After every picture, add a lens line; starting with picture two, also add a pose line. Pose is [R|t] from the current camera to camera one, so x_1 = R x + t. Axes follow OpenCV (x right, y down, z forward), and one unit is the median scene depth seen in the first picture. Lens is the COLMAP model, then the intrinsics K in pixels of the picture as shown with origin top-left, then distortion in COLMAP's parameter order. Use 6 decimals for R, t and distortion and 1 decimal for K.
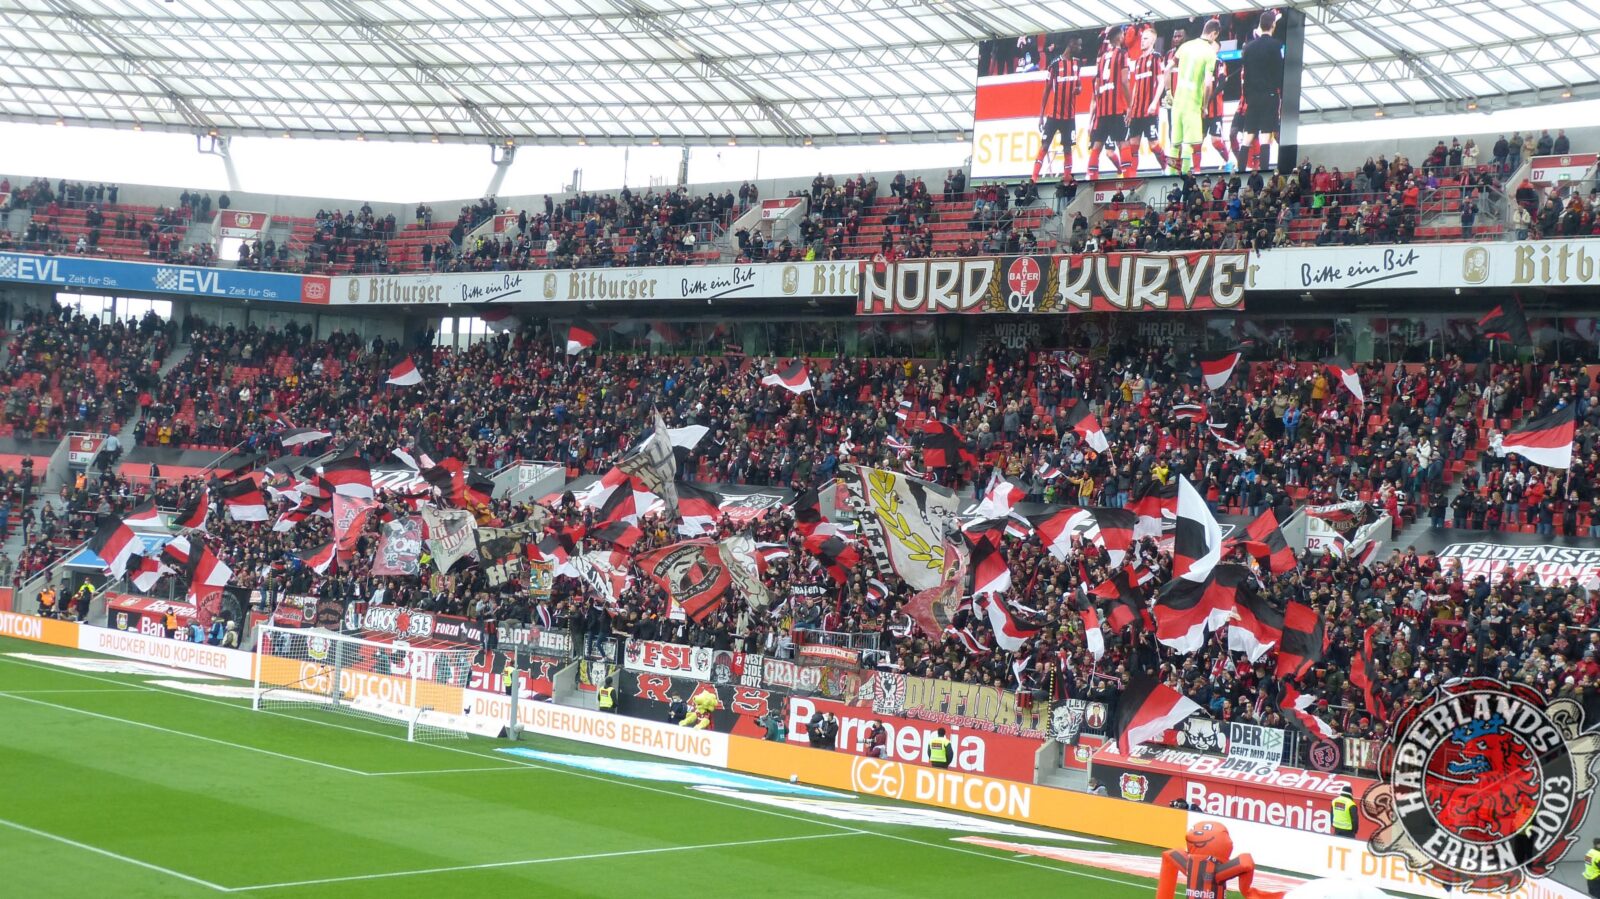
lens RADIAL K [[2279.7, 0, 815.6], [0, 2279.7, 451.9], [0, 0, 1]] dist [-0.077349, 0.436486]
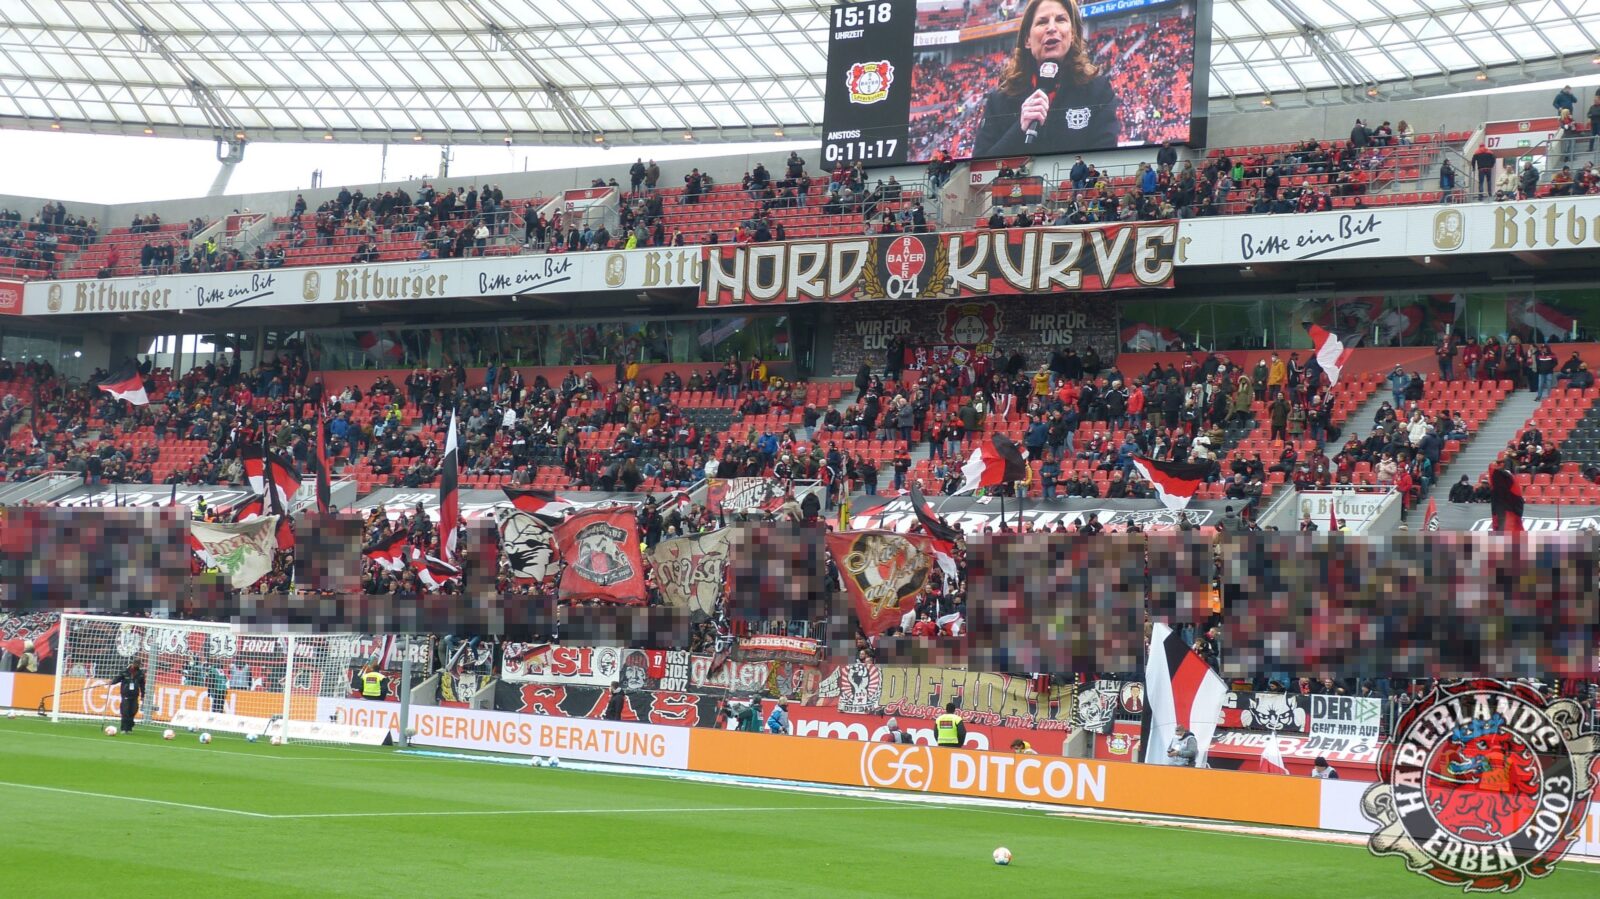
lens RADIAL K [[2449.1, 0, 800.0], [0, 2449.1, 449.5], [0, 0, 1]] dist [-0.062173, 0.635887]
pose [[0.987237, 0.009447, 0.158979, -0.109065], [0.000702, 0.997971, -0.063660, 0.062908], [-0.159258, 0.062959, 0.985227, 0.097782]]
